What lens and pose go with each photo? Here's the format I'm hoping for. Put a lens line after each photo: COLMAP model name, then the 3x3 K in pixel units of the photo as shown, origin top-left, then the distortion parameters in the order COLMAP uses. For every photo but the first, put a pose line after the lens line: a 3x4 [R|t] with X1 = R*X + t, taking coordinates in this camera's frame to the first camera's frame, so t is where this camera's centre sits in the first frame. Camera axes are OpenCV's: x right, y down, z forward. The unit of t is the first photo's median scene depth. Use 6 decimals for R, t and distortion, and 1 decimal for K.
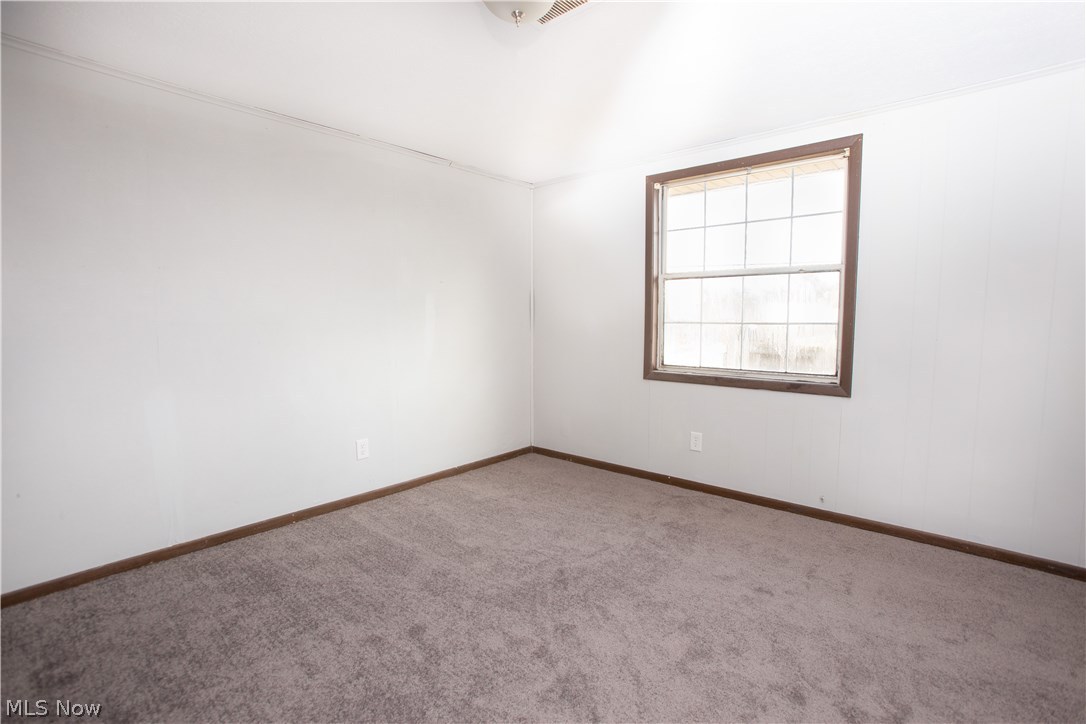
lens RADIAL K [[519.8, 0, 543.0], [0, 519.8, 362.0], [0, 0, 1]] dist [-0.072284, 0.039314]
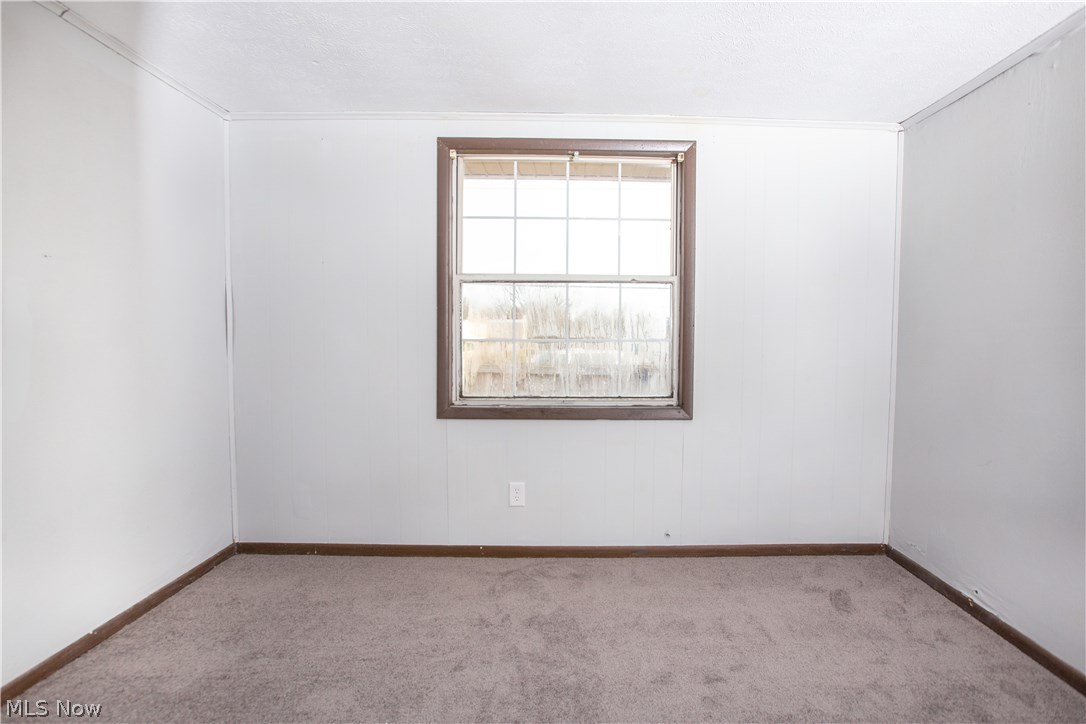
lens RADIAL K [[519.8, 0, 543.0], [0, 519.8, 362.0], [0, 0, 1]] dist [-0.072284, 0.039314]
pose [[0.740335, -0.028138, 0.671649, -0.197325], [0.051240, 0.998579, -0.014646, -0.030509], [-0.670283, 0.045258, 0.740725, 0.415465]]
